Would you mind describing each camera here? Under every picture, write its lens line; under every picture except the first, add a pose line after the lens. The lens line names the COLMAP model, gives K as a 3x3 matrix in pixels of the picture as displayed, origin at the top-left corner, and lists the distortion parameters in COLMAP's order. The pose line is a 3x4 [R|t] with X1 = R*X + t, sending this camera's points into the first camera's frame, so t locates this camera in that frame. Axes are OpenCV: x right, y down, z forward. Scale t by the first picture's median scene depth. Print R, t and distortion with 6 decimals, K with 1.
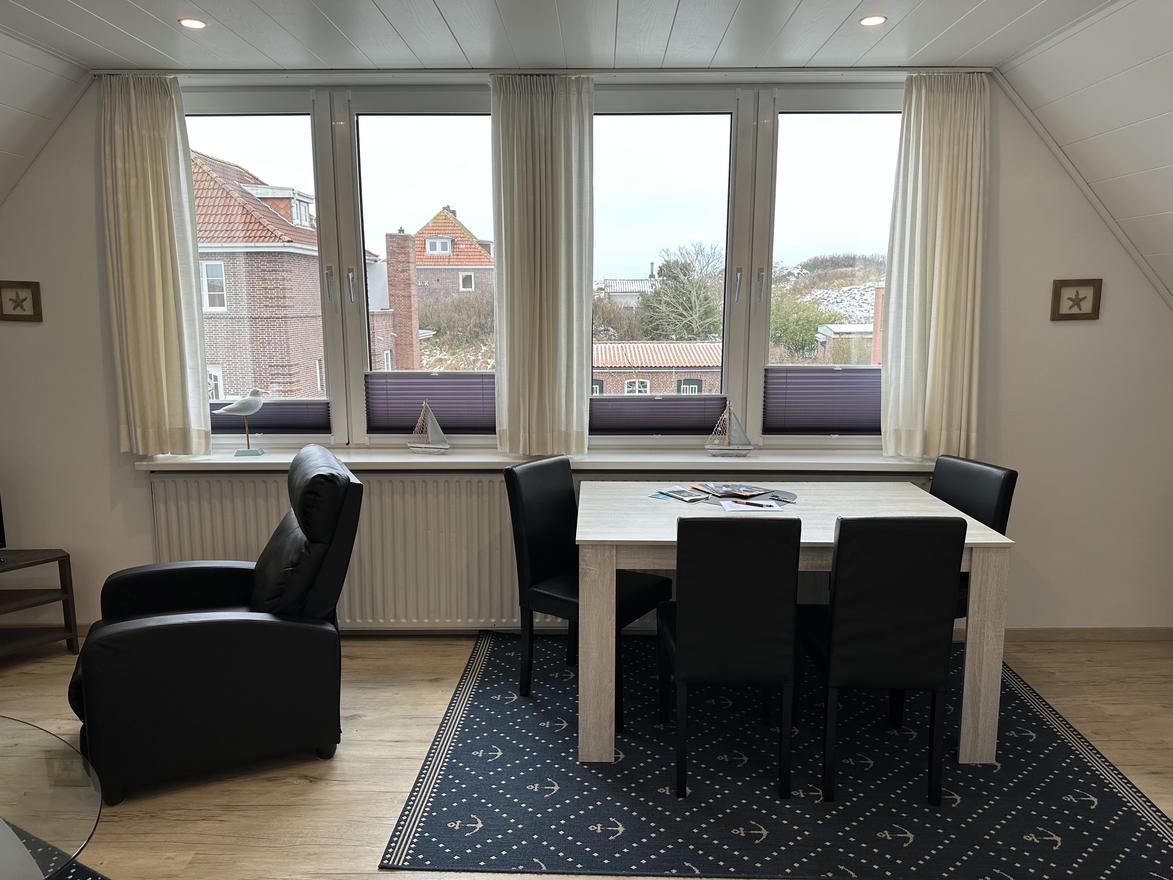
lens RADIAL K [[829.0, 0, 586.5], [0, 829.0, 440.0], [0, 0, 1]] dist [0.117601, -0.200680]
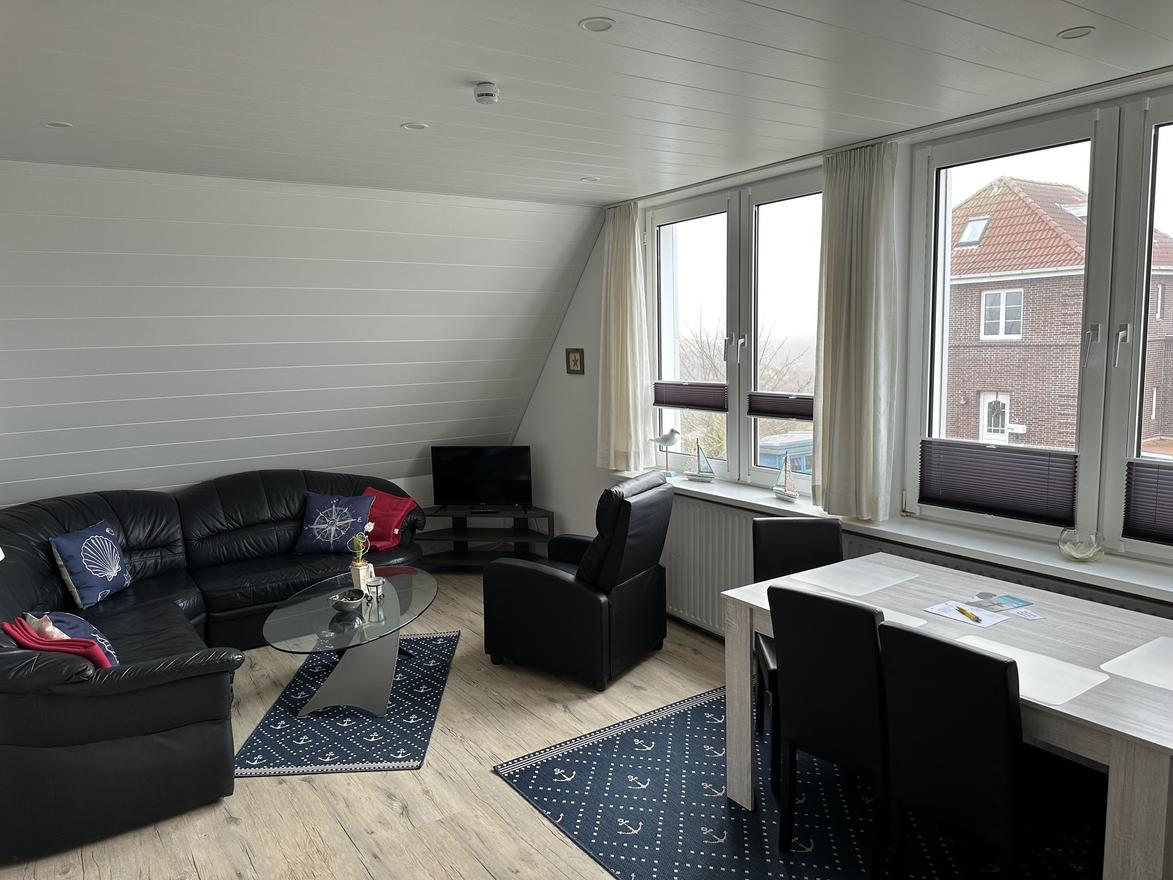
lens RADIAL K [[826.4, 0, 586.5], [0, 826.4, 440.0], [0, 0, 1]] dist [0.153847, -0.205426]
pose [[0.582745, 0.084786, -0.808220, 0.593745], [-0.106000, 0.993976, 0.027844, -0.069313], [0.805712, 0.069446, 0.588222, 0.142504]]
